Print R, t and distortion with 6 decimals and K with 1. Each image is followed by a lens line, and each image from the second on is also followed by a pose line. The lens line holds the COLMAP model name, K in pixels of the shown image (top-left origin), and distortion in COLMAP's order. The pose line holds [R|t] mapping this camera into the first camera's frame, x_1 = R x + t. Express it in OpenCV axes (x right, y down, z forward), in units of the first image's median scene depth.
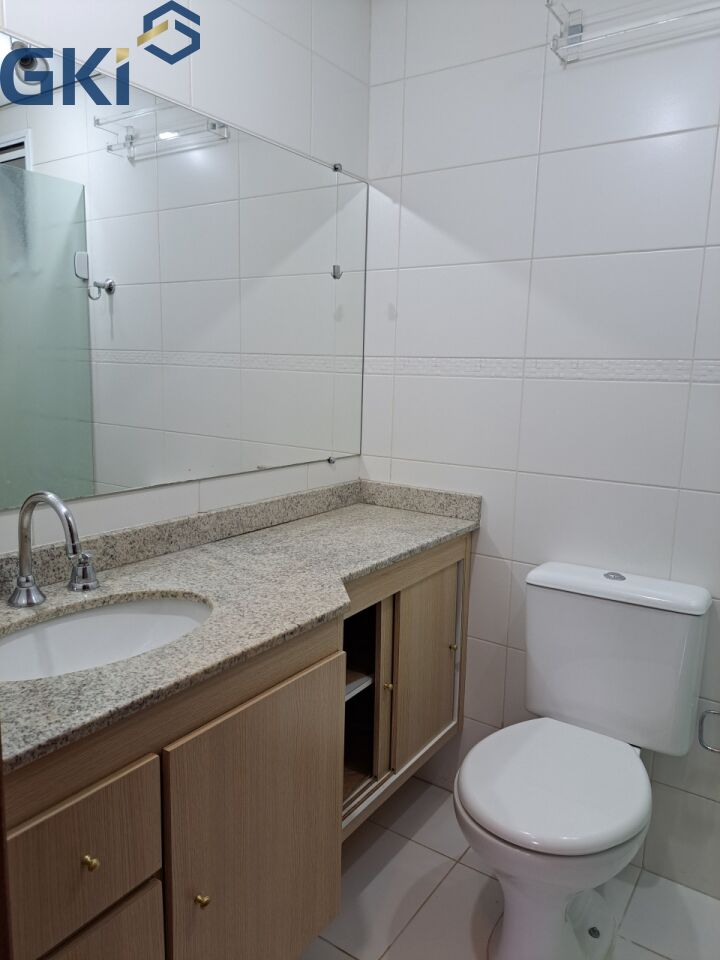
lens RADIAL K [[696.0, 0, 354.5], [0, 696.0, 481.1], [0, 0, 1]] dist [0.034753, -0.006206]
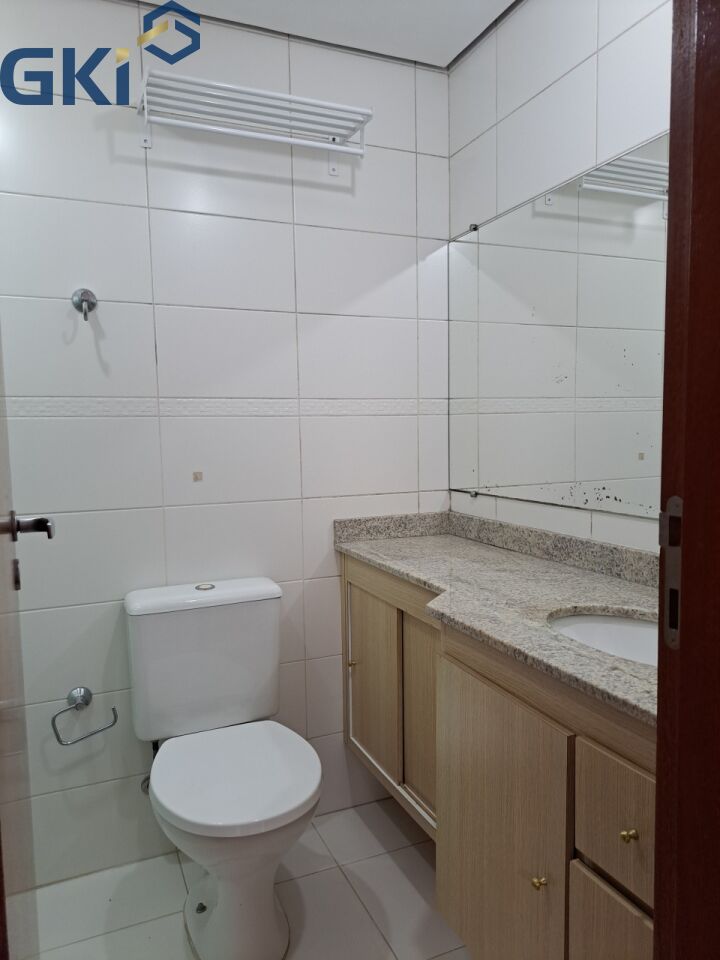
lens RADIAL K [[696.0, 0, 354.5], [0, 696.0, 481.1], [0, 0, 1]] dist [0.034753, -0.006206]
pose [[0.536310, -0.109389, 0.836903, -0.792313], [0.151605, 0.987924, 0.031976, -0.091010], [-0.830294, 0.109730, 0.546417, 0.456759]]
